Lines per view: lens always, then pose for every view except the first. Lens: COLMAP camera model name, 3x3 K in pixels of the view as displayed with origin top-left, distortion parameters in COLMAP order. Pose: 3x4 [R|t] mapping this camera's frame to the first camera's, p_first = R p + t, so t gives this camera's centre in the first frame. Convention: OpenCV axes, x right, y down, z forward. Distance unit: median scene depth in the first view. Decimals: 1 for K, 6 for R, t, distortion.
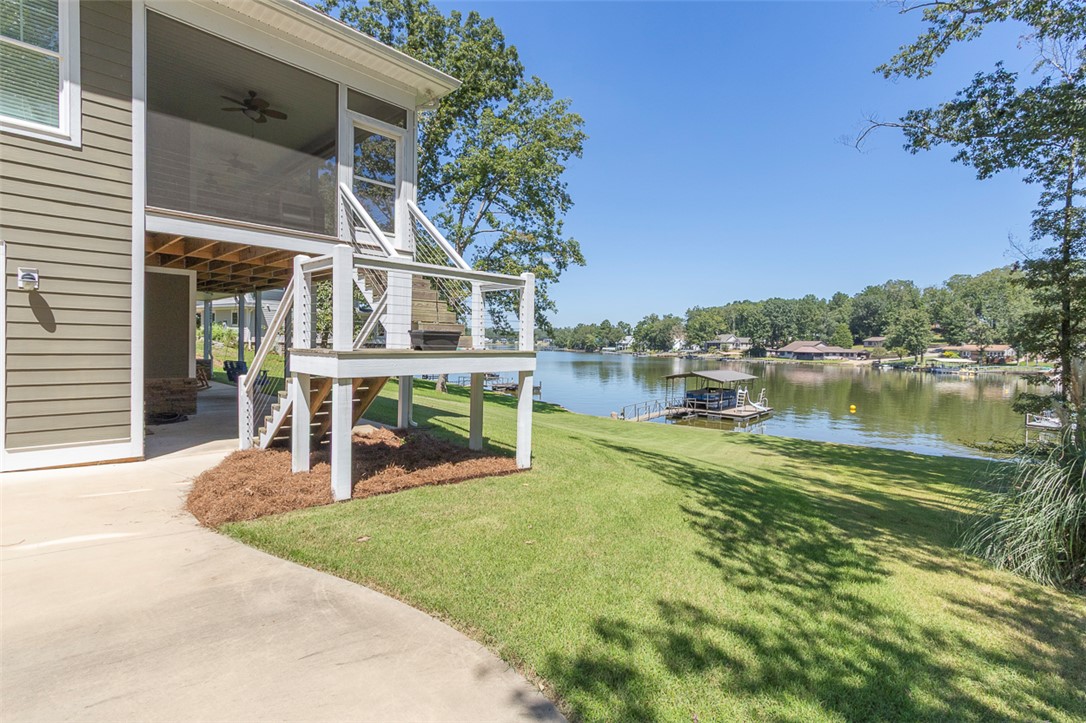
lens RADIAL K [[505.9, 0, 543.0], [0, 505.9, 361.5], [0, 0, 1]] dist [-0.002410, -0.000753]
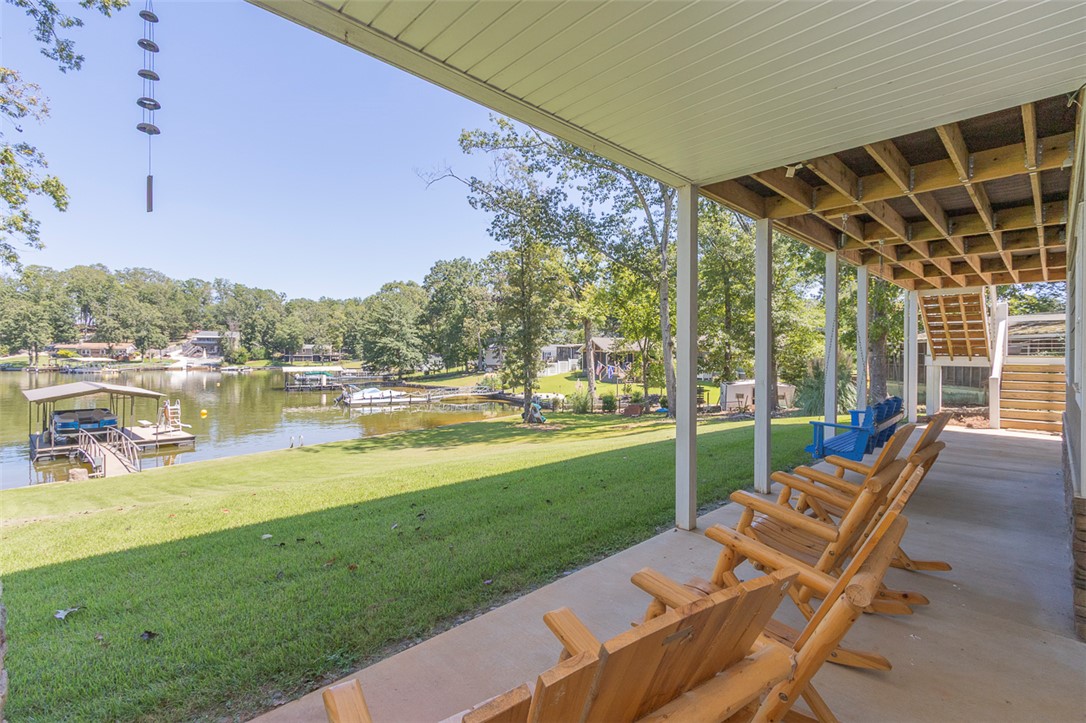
lens RADIAL K [[492.6, 0, 546.6], [0, 492.6, 359.9], [0, 0, 1]] dist [0.001940, -0.000004]
pose [[0.021458, -0.032692, 0.999235, -0.063766], [0.029454, 0.999052, 0.032054, -0.003691], [-0.999336, 0.028744, 0.022400, 0.079674]]
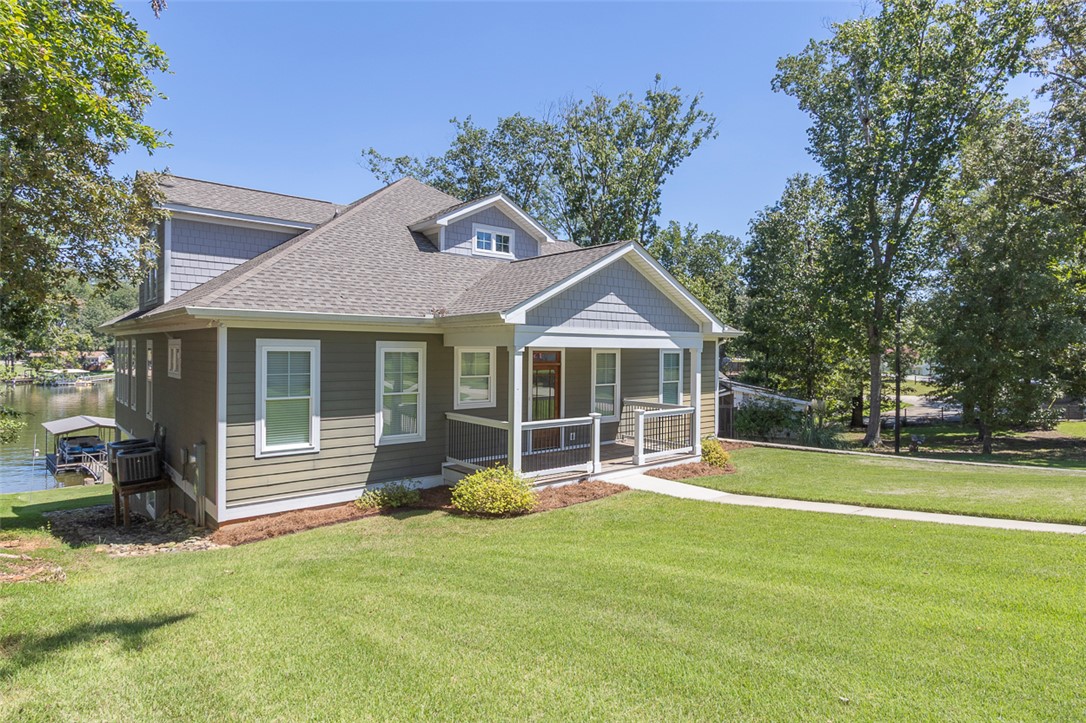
lens RADIAL K [[608.9, 0, 543.2], [0, 608.9, 351.3], [0, 0, 1]] dist [-0.000153, 0.000023]
pose [[0.090379, -0.024726, 0.995600, -0.154710], [0.031777, 0.999254, 0.021932, -0.023386], [-0.995400, 0.029655, 0.091097, 0.005531]]
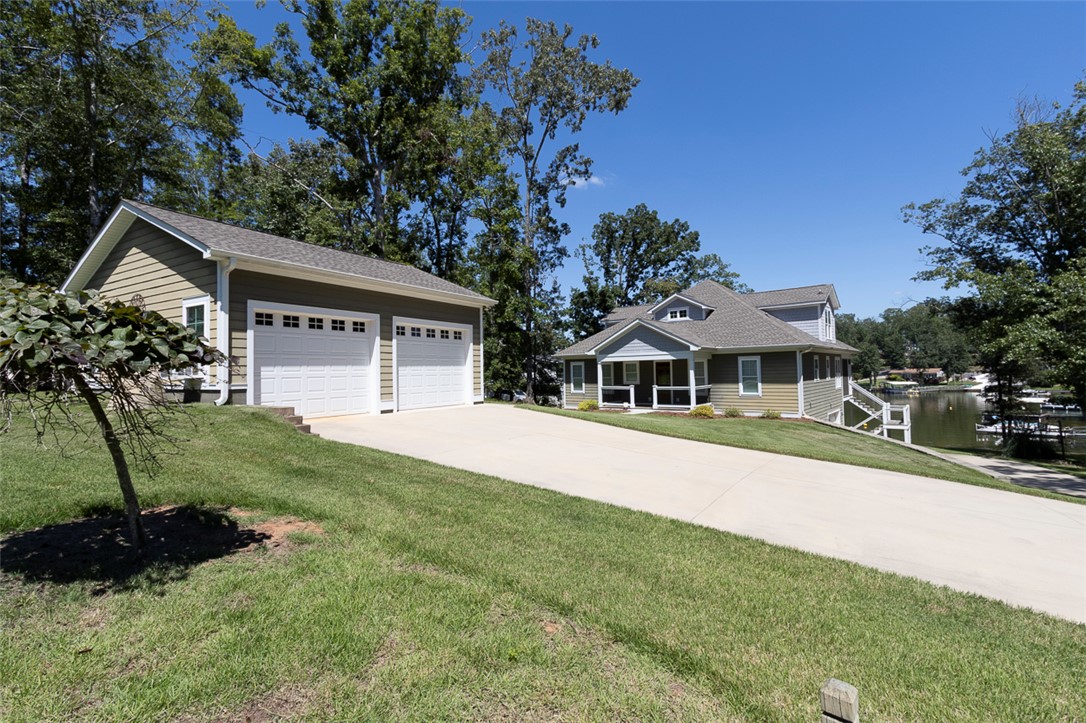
lens RADIAL K [[492.6, 0, 546.6], [0, 492.6, 359.9], [0, 0, 1]] dist [0.001940, -0.000004]
pose [[0.995277, -0.038398, 0.089158, -0.129267], [0.043892, 0.997202, -0.060504, -0.016011], [-0.086585, 0.064131, 0.994178, -0.114233]]
